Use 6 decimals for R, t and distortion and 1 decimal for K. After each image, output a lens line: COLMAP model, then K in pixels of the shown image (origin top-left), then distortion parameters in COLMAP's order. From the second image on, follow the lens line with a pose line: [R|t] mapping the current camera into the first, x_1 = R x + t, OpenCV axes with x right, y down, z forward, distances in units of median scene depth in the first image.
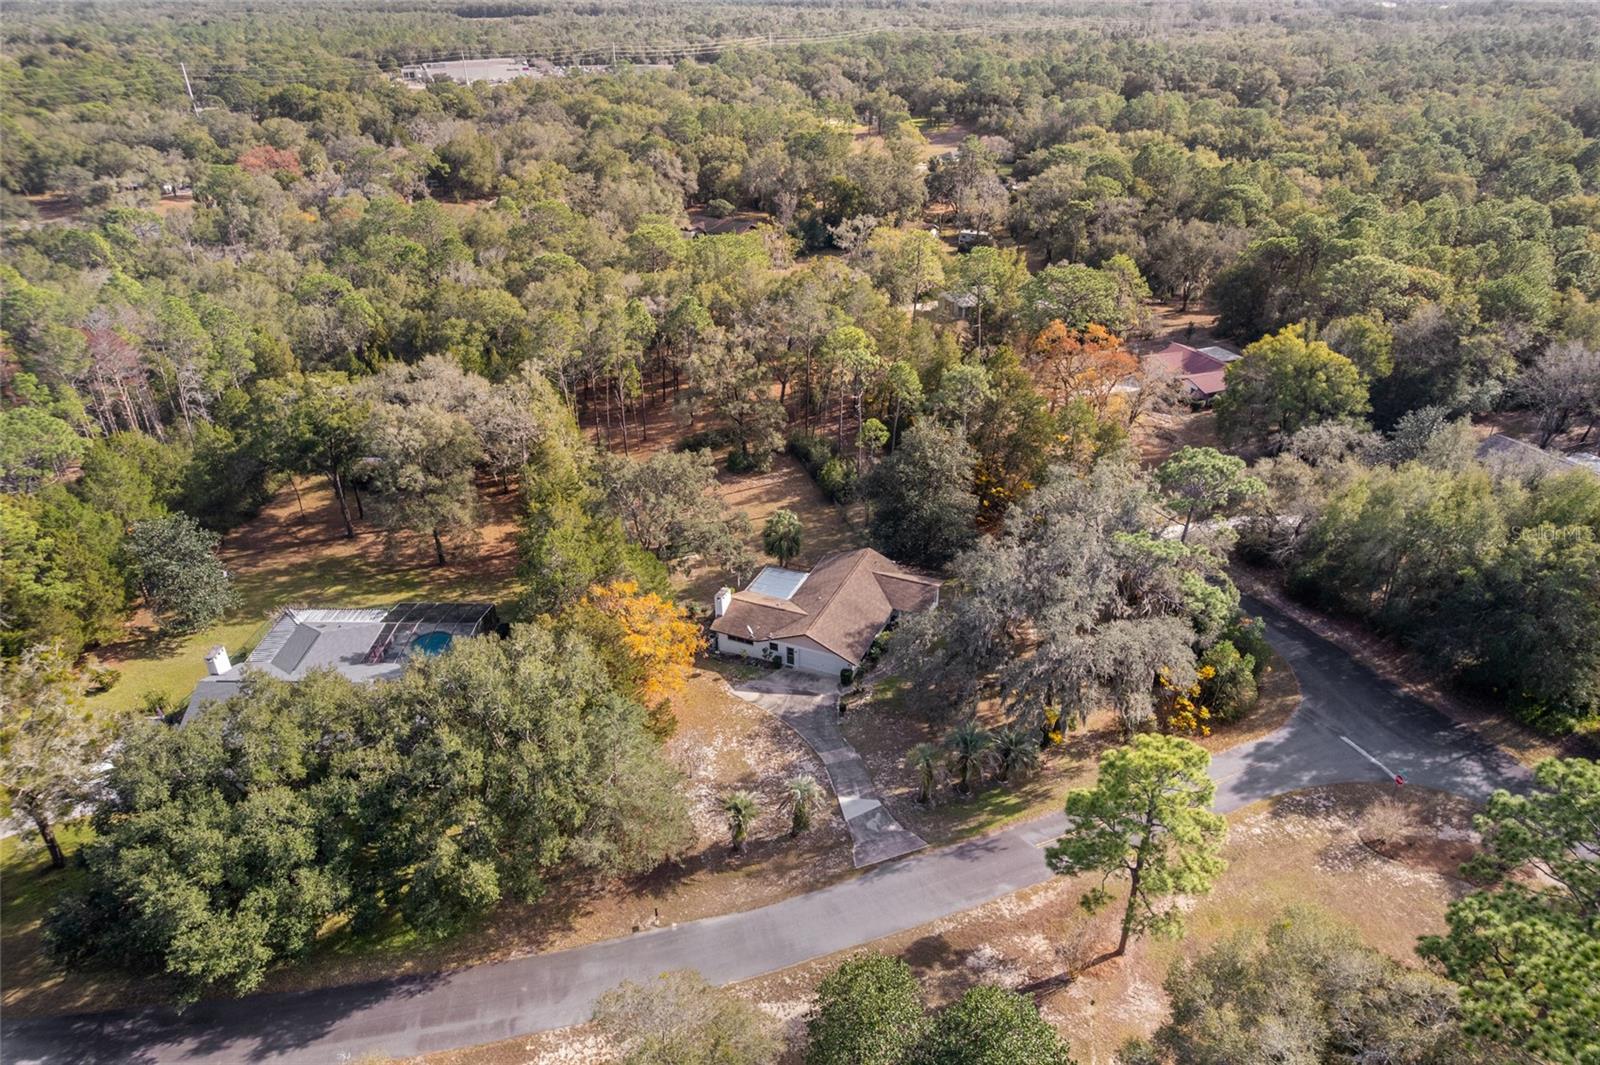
lens RADIAL K [[1034.7, 0, 797.8], [0, 1034.7, 538.5], [0, 0, 1]] dist [-0.063044, 0.054366]
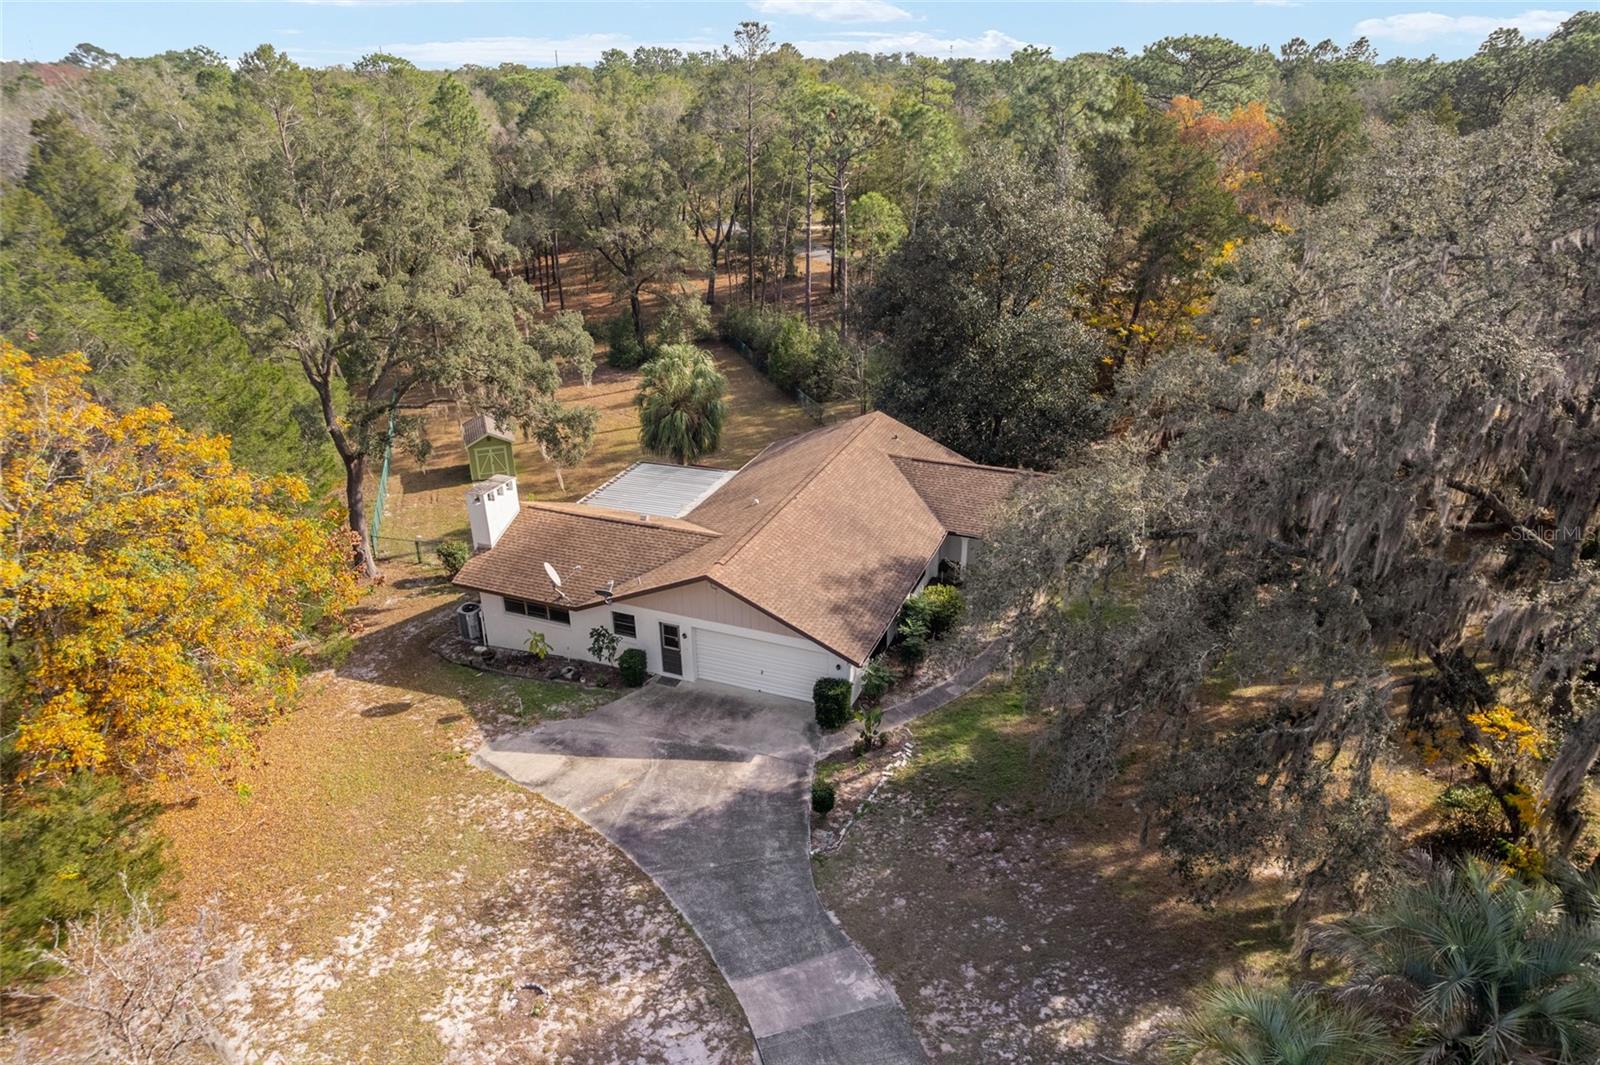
lens RADIAL K [[1034.7, 0, 797.8], [0, 1034.7, 538.5], [0, 0, 1]] dist [-0.063044, 0.054366]
pose [[0.999571, -0.015339, 0.024963, 0.028241], [0.017219, 0.996888, -0.076929, 0.104912], [-0.023705, 0.077326, 0.996724, 0.653684]]
